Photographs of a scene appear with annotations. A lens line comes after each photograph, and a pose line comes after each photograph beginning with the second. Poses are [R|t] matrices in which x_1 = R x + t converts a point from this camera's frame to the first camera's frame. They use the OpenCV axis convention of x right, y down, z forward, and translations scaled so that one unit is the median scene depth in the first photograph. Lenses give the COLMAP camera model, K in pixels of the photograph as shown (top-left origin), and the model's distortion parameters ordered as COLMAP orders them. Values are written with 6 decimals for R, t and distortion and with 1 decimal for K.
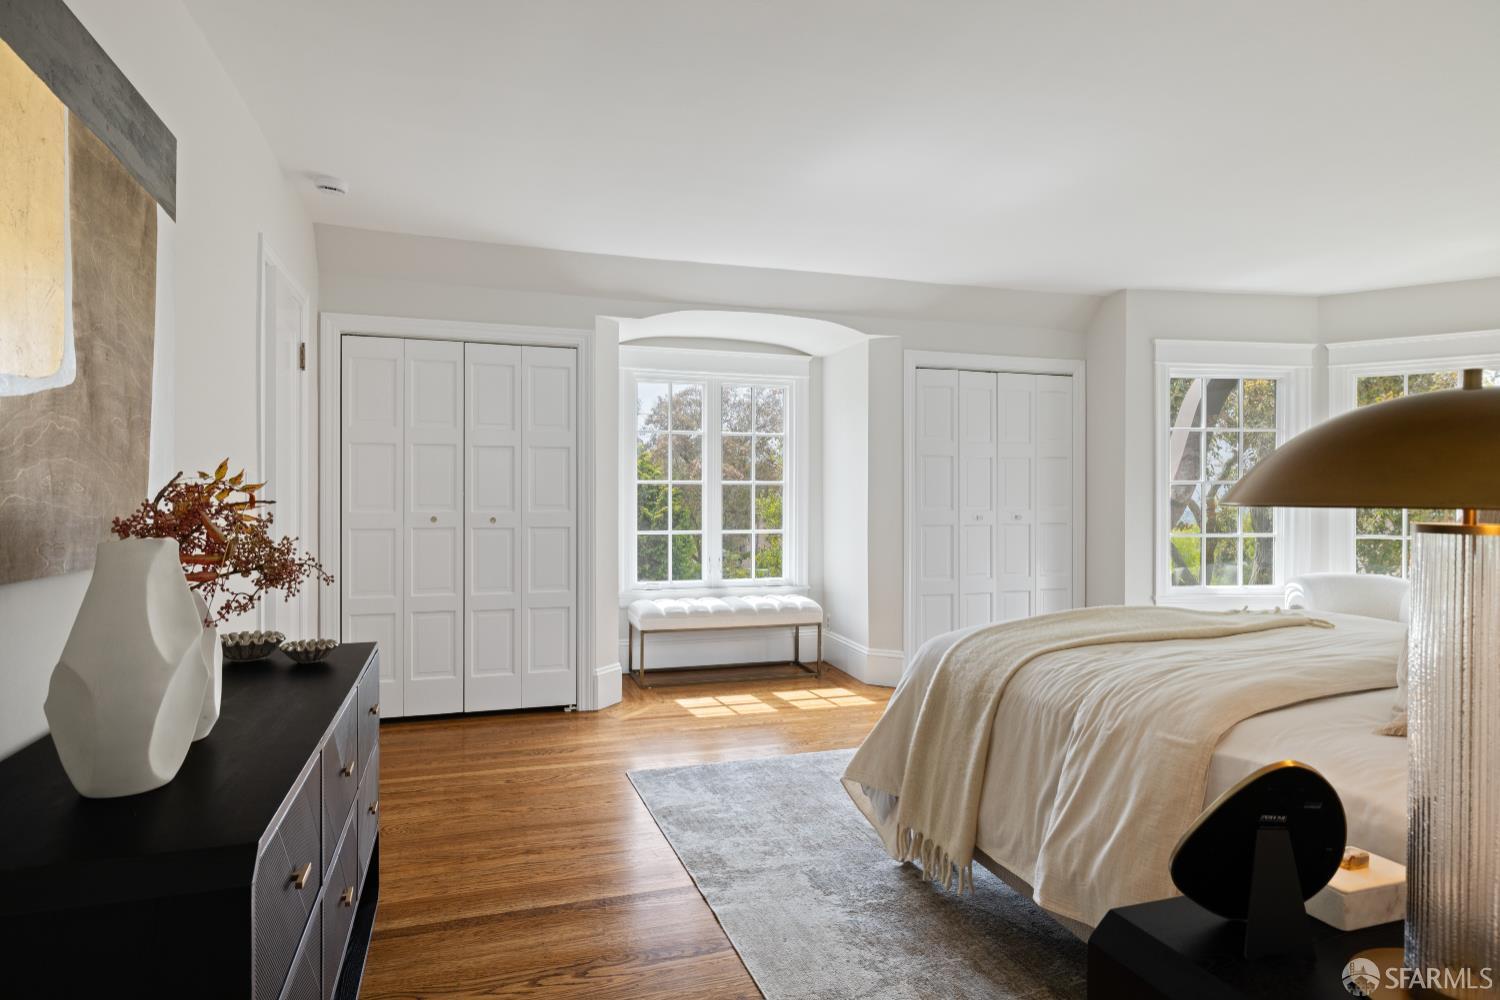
lens RADIAL K [[843.1, 0, 750.0], [0, 843.1, 500.0], [0, 0, 1]] dist [0.000877, 0.000010]
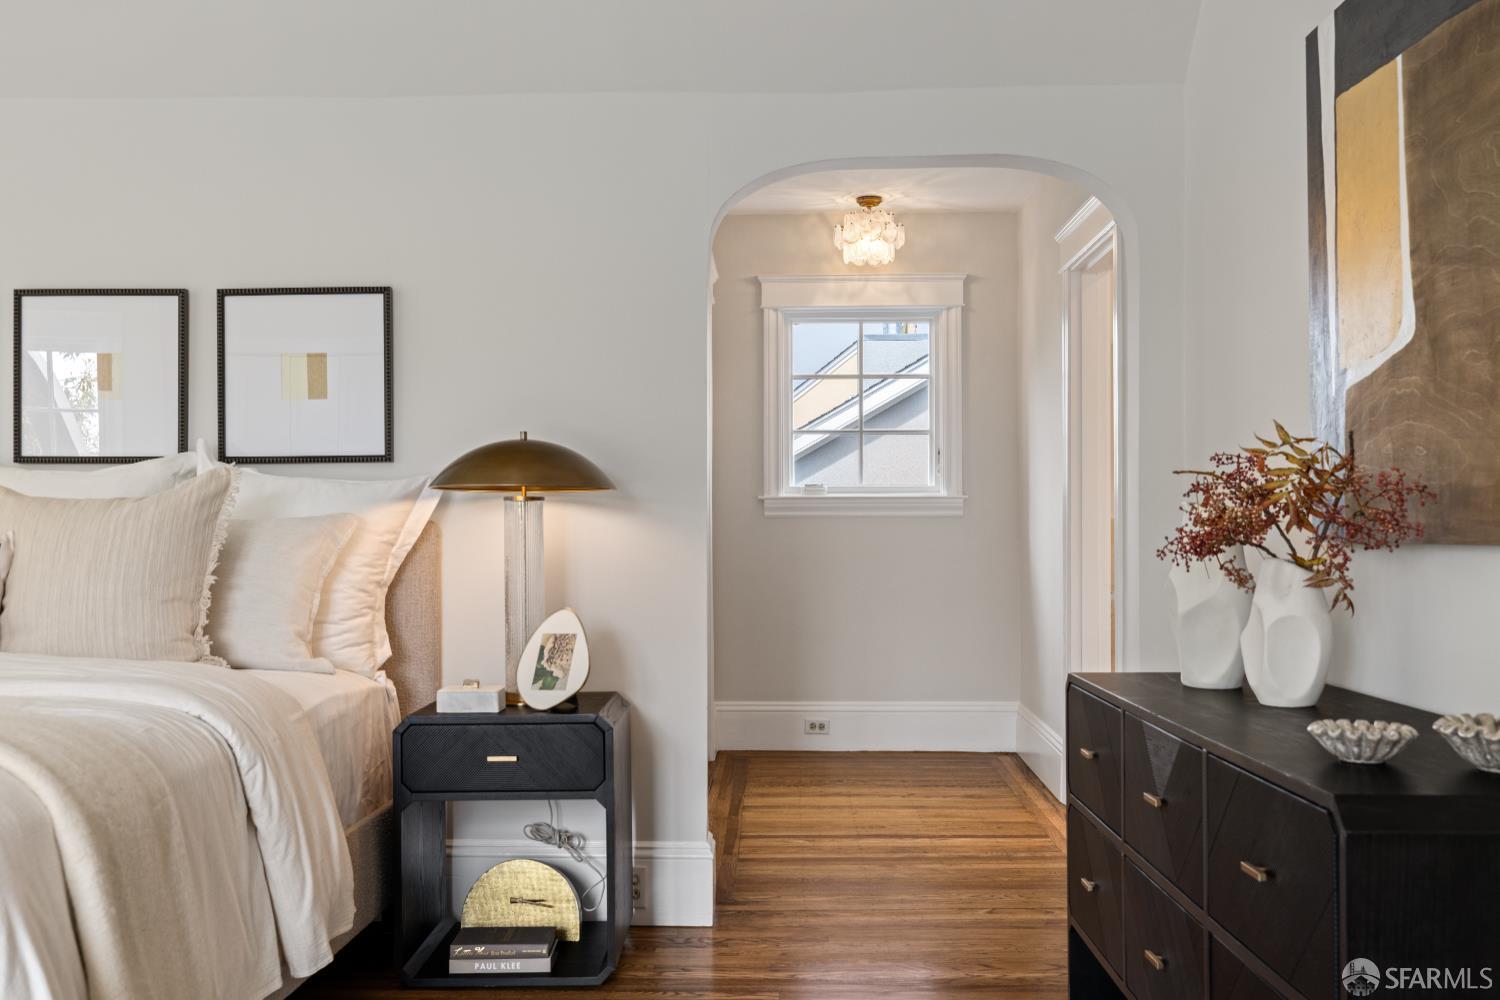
lens RADIAL K [[1456.1, 0, 750.0], [0, 1456.1, 500.0], [0, 0, 1]] dist [0.002690, -0.003631]
pose [[-0.941858, 0.008265, 0.335908, -0.637139], [0.003732, 0.999893, -0.014140, 0.056766], [-0.335989, -0.012064, -0.941789, 2.679542]]
